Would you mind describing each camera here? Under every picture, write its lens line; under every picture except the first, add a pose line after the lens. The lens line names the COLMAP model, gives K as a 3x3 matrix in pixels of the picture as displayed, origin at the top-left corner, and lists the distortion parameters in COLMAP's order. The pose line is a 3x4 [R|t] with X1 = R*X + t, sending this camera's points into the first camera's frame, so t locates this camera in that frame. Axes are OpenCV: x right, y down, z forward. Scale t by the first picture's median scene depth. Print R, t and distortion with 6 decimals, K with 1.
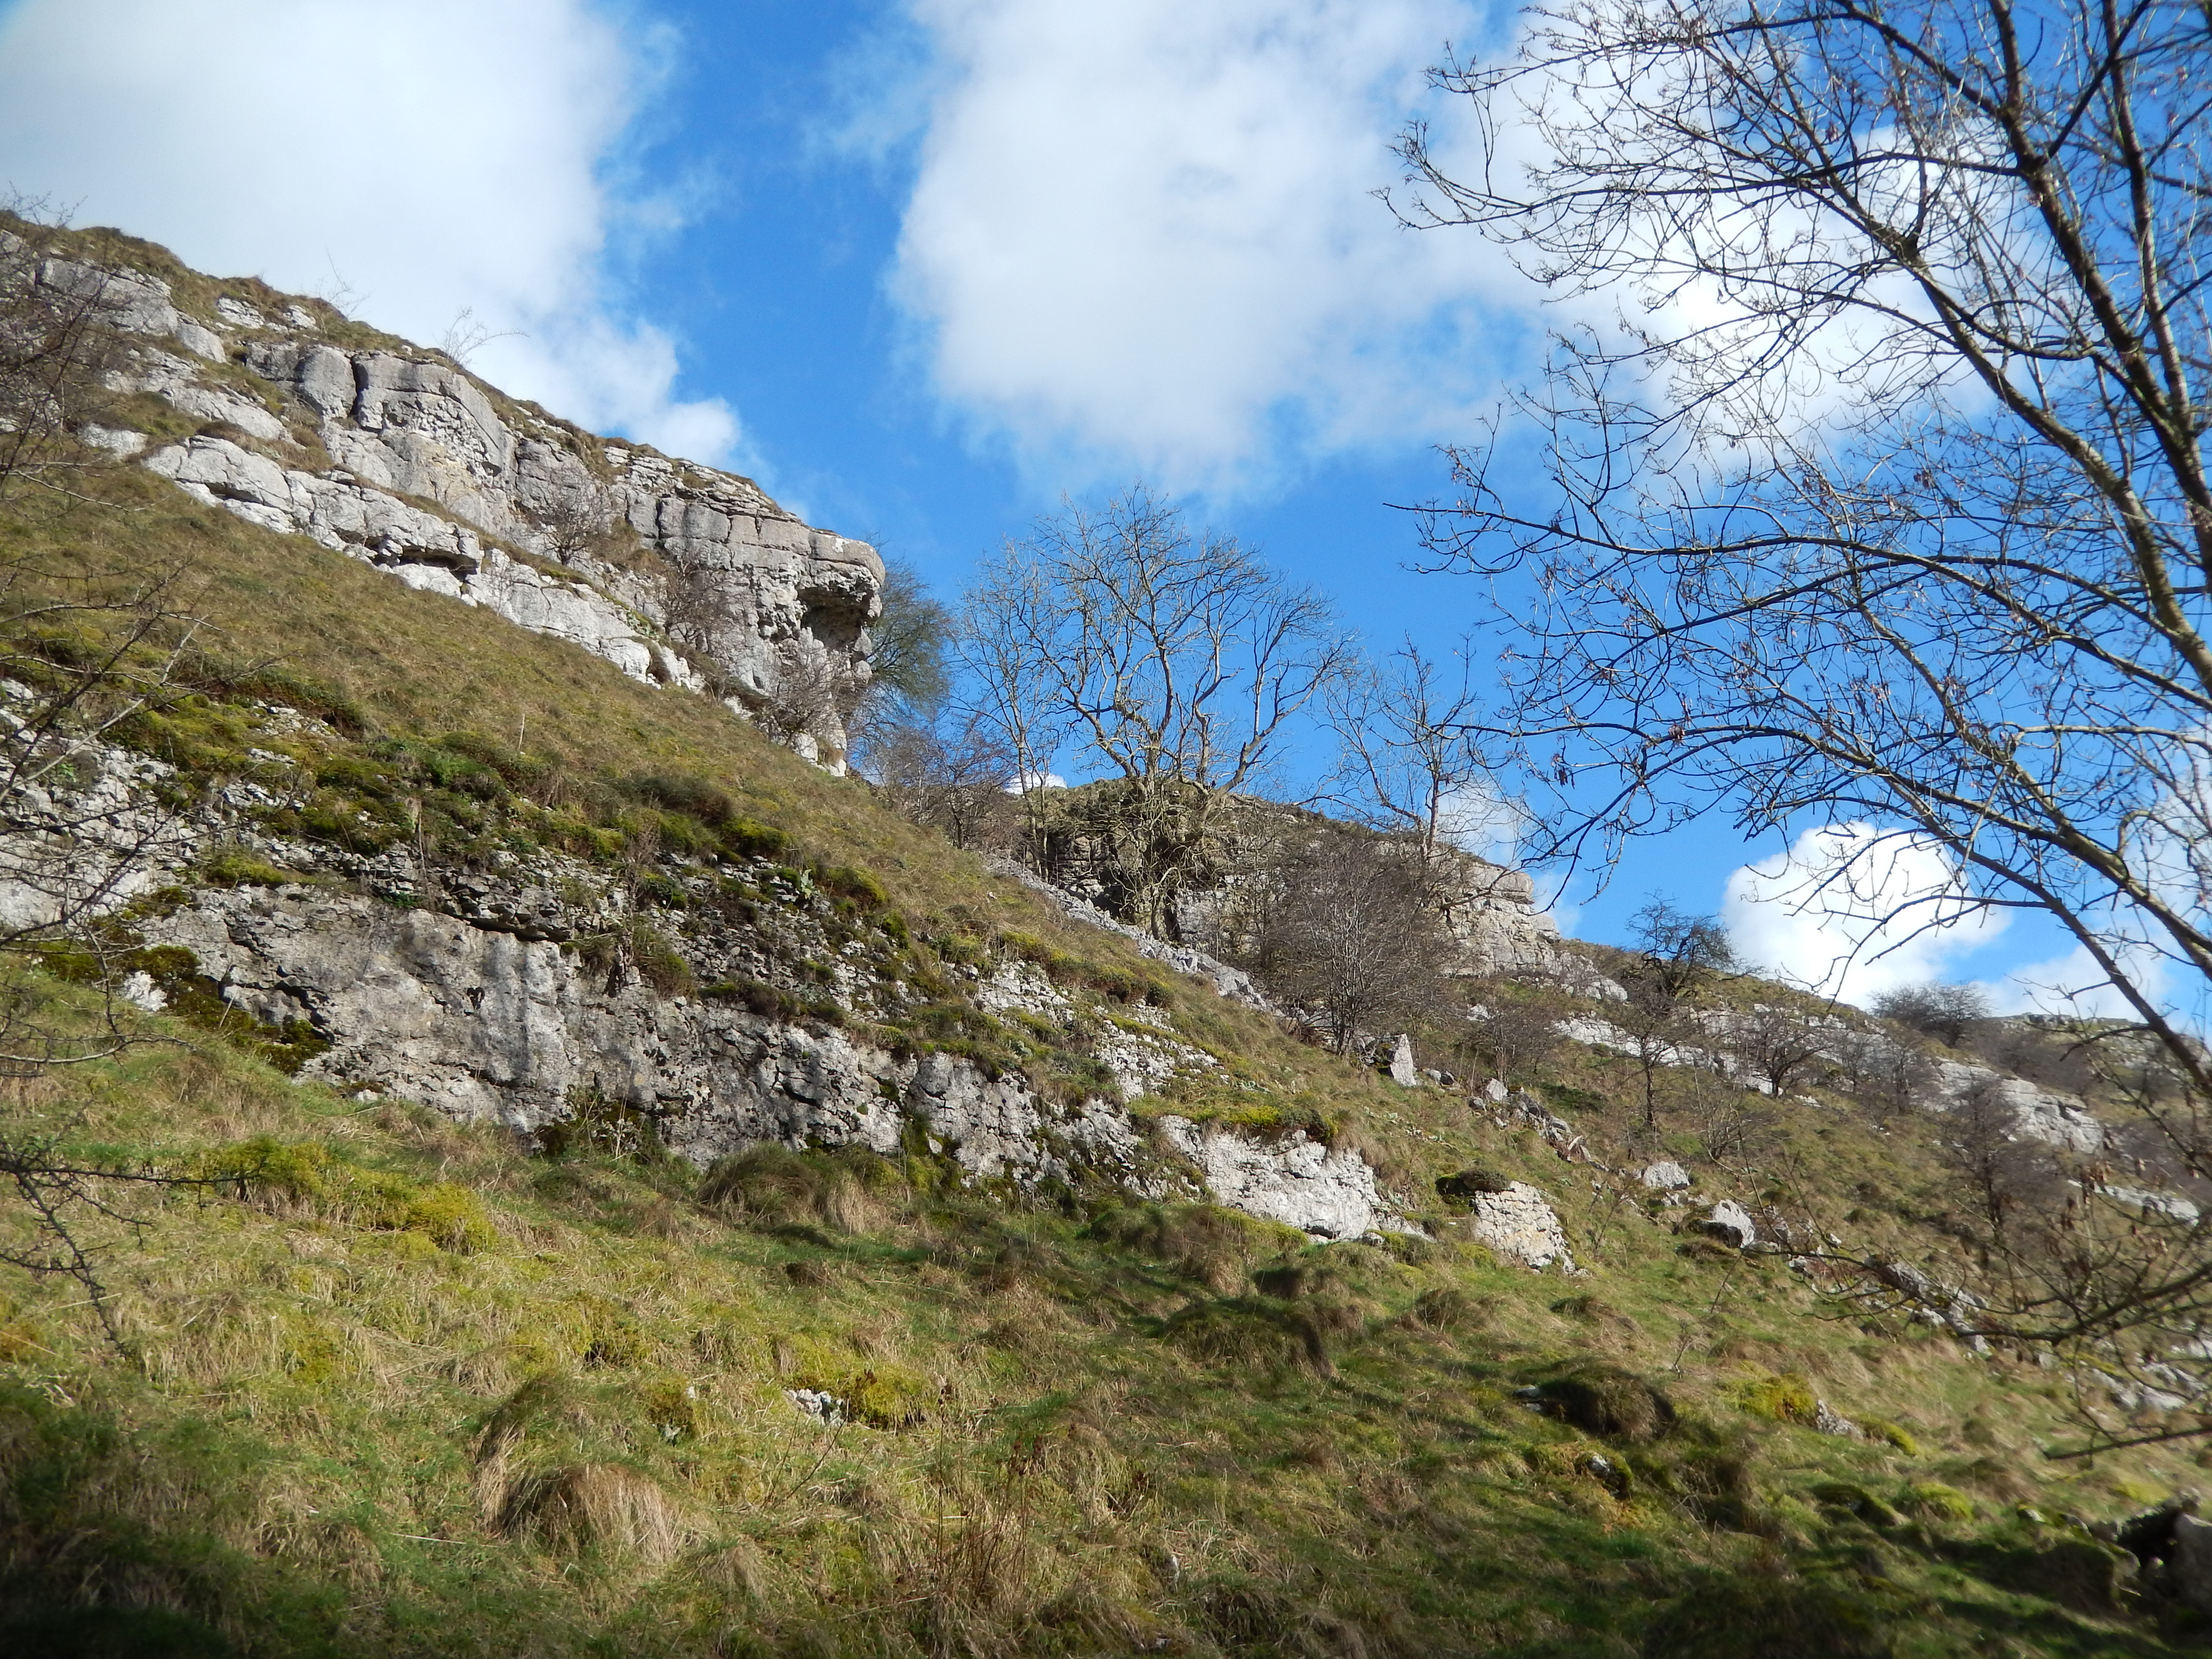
lens RADIAL K [[1795.6, 0, 1106.0], [0, 1795.6, 829.5], [0, 0, 1]] dist [-0.052081, 0.000623]
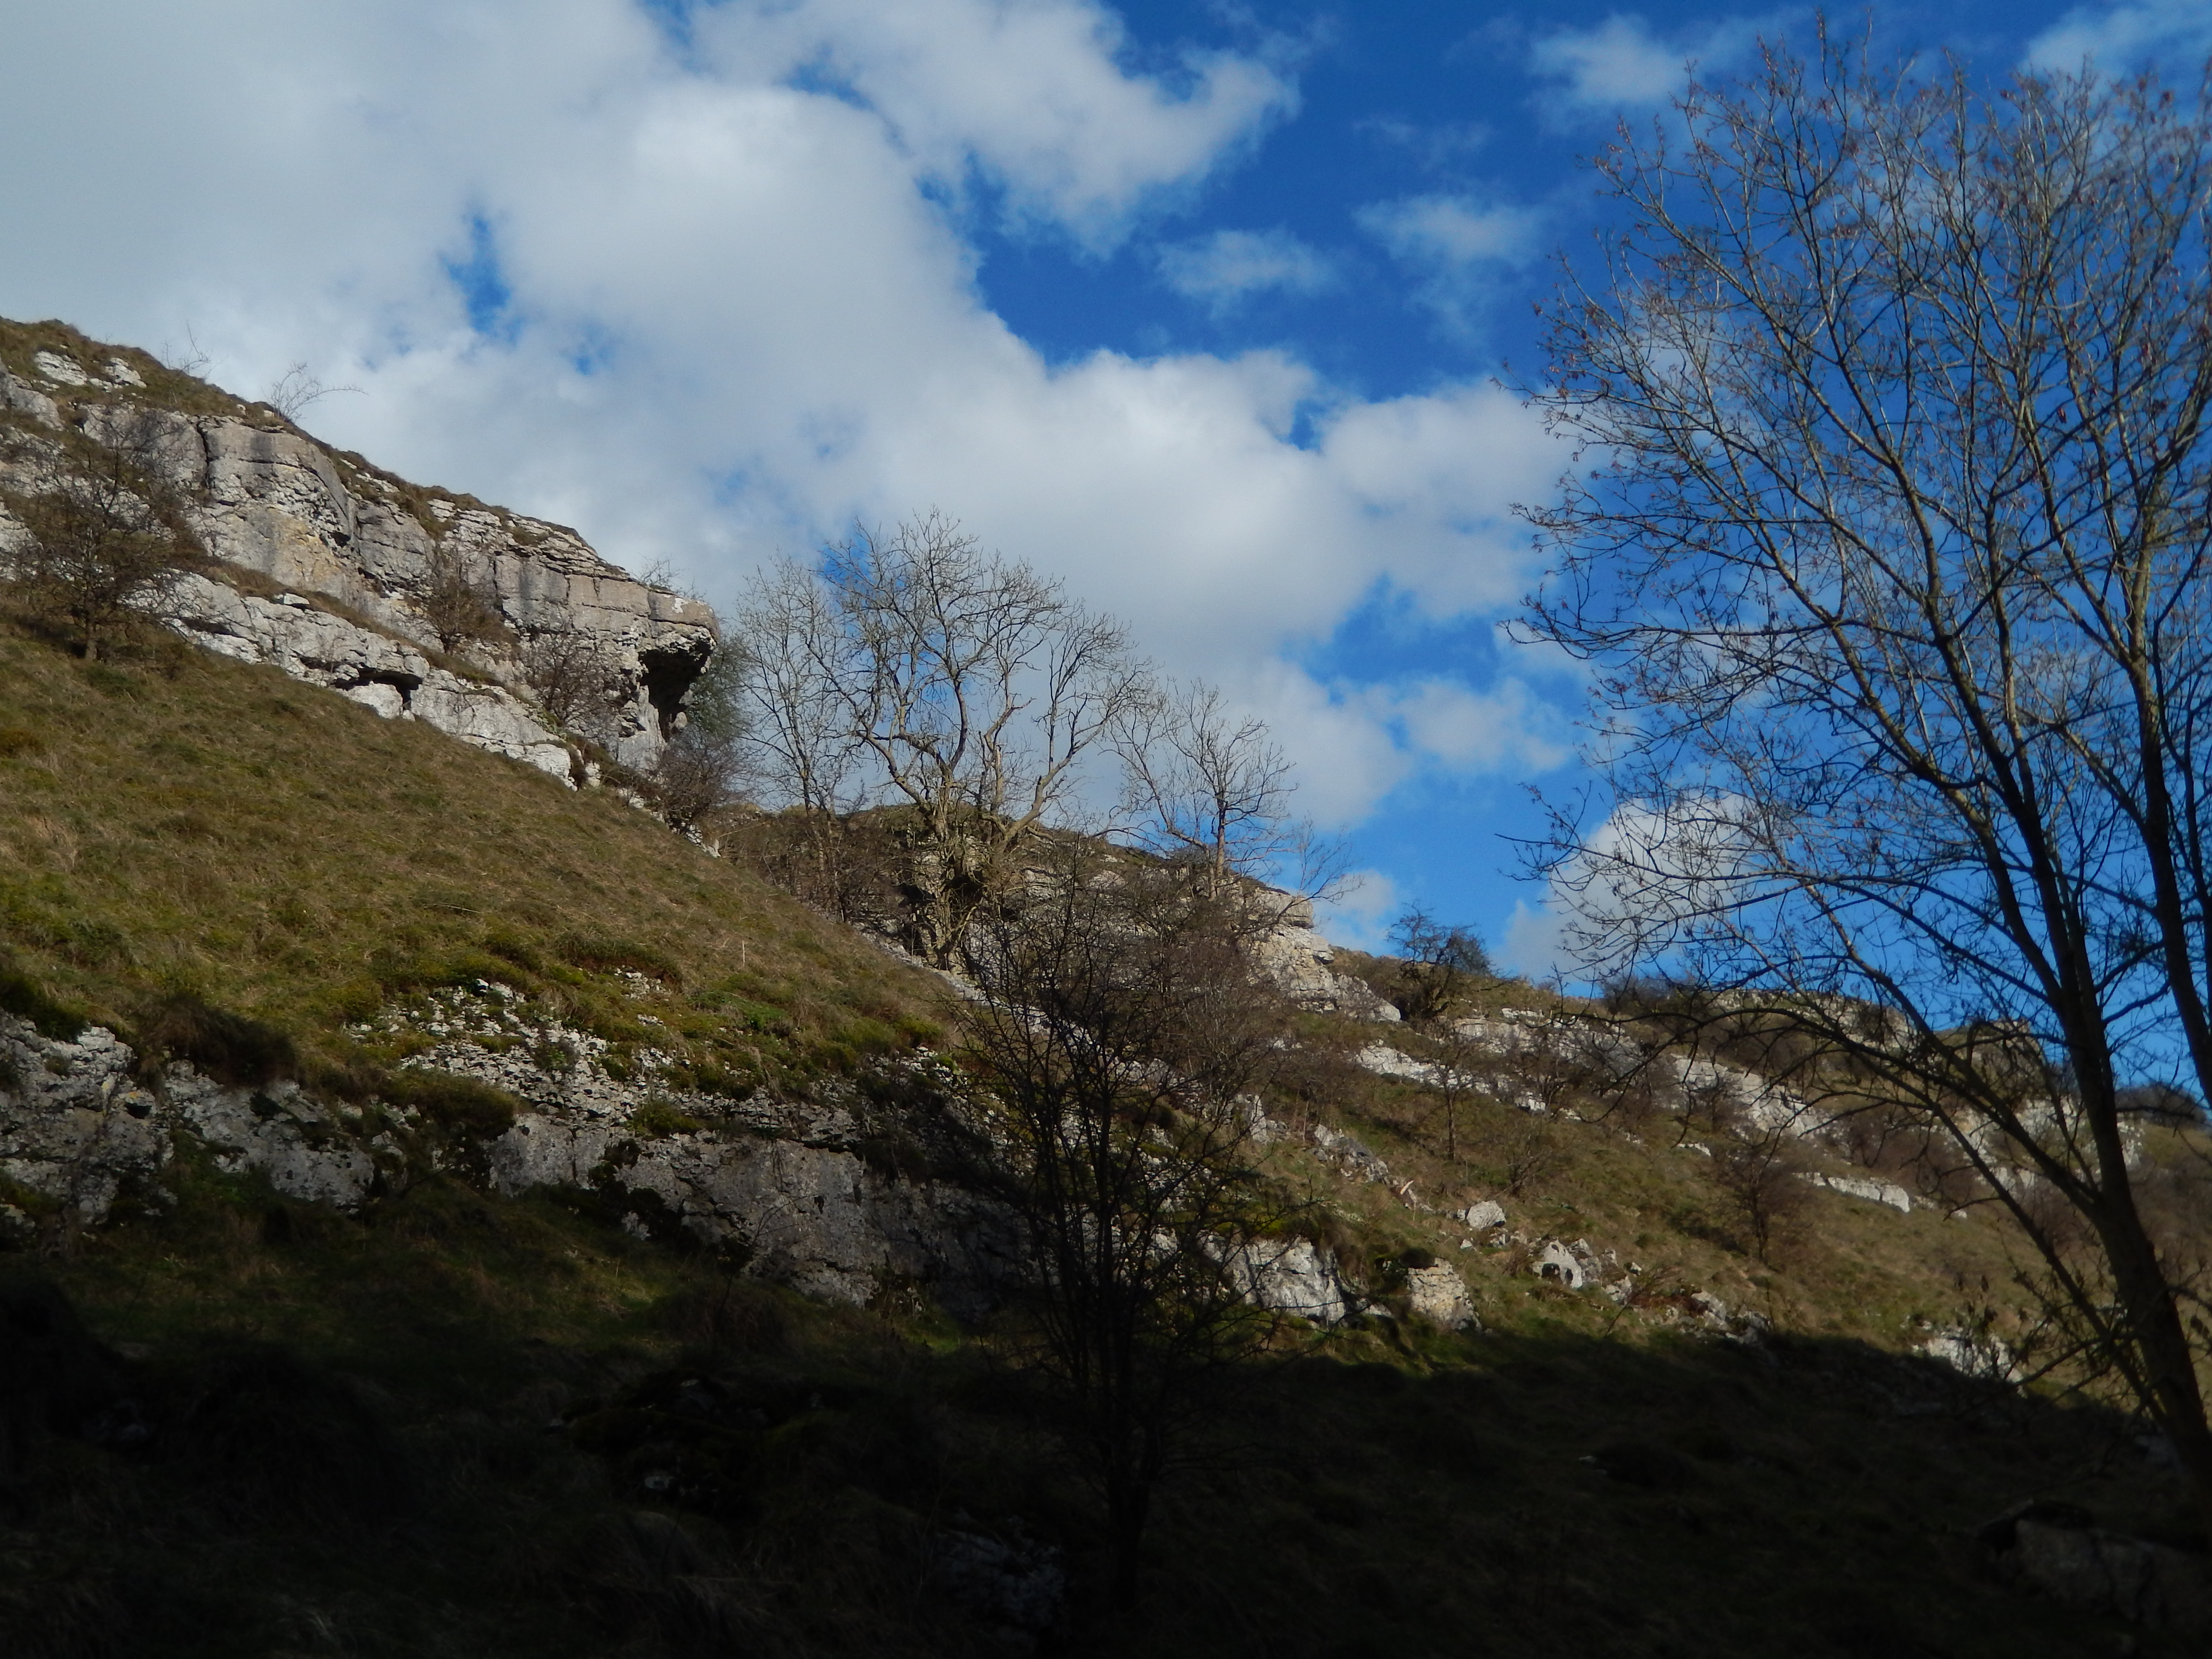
lens RADIAL K [[2032.5, 0, 1103.4], [0, 2032.5, 787.6], [0, 0, 1]] dist [-0.048478, 0.019477]
pose [[0.984198, -0.002885, 0.177046, -0.174582], [0.002668, 0.999995, 0.001461, -0.089327], [-0.177049, -0.000965, 0.984202, -0.206459]]
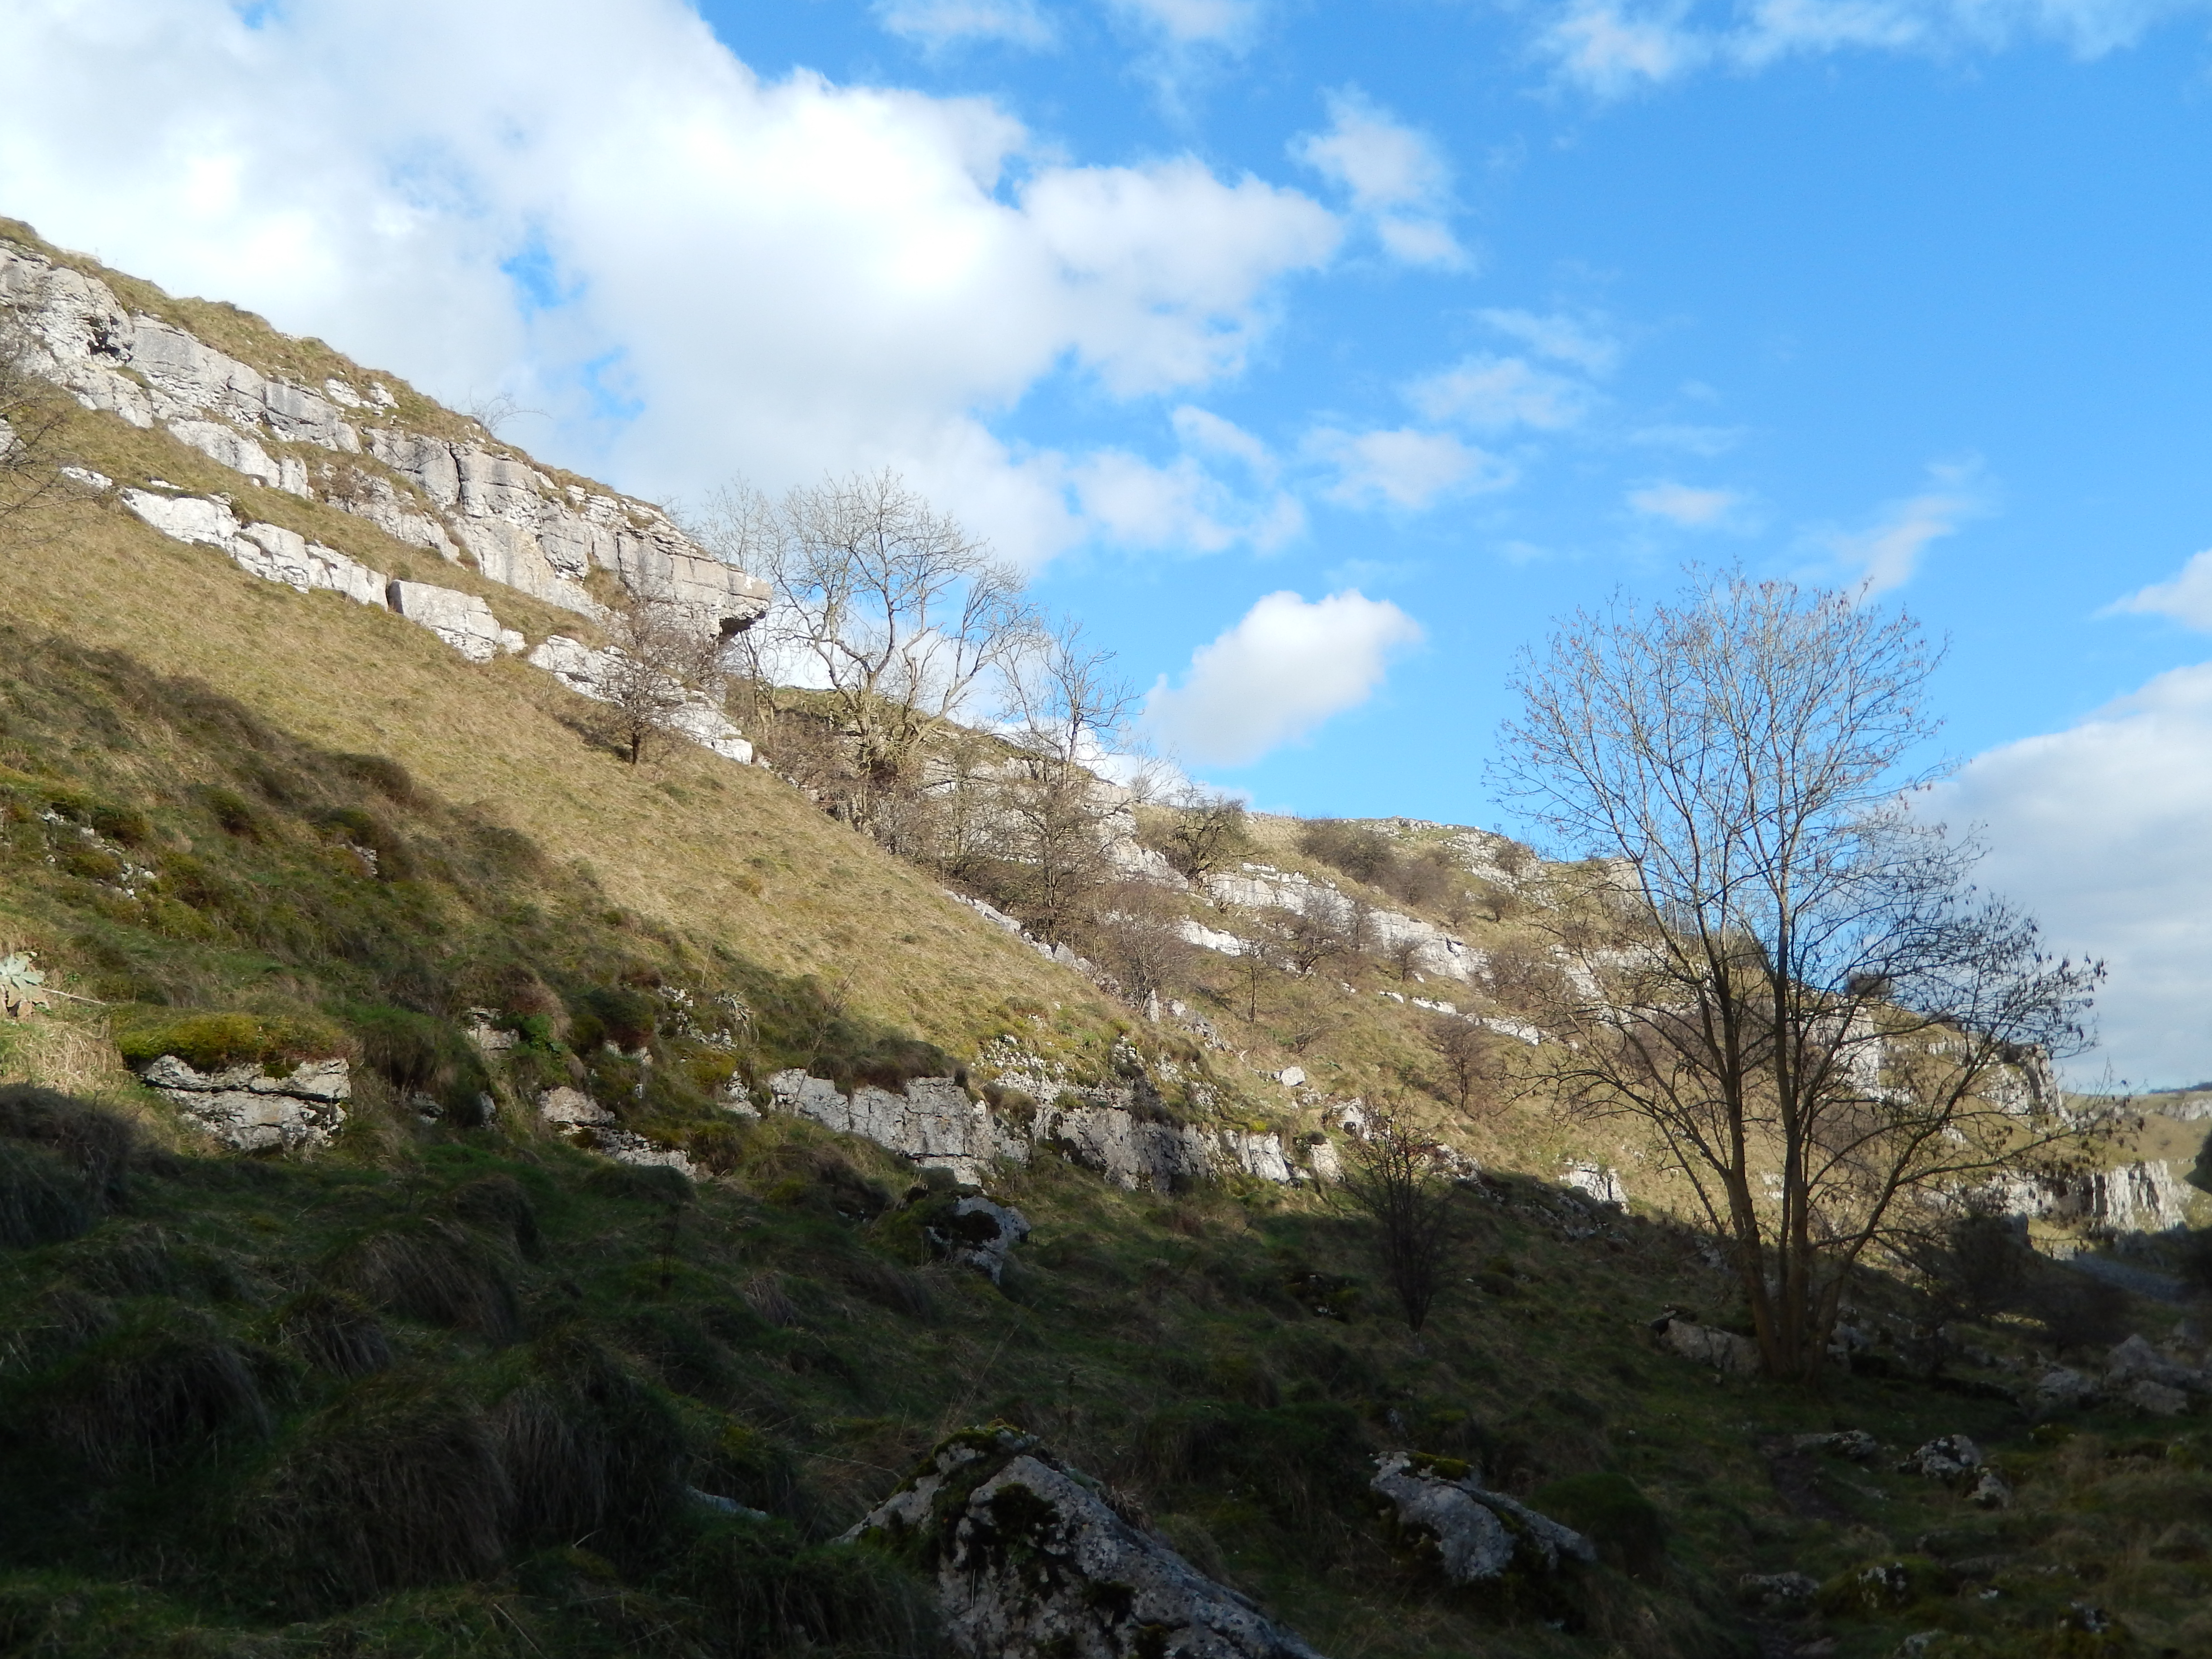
lens RADIAL K [[2024.0, 0, 1099.8], [0, 2024.0, 681.4], [0, 0, 1]] dist [-0.076013, -0.000101]
pose [[0.938392, 0.075574, 0.337208, -0.594281], [-0.103112, 0.992577, 0.064492, -0.311822], [-0.329831, -0.095289, 0.939218, -0.686346]]
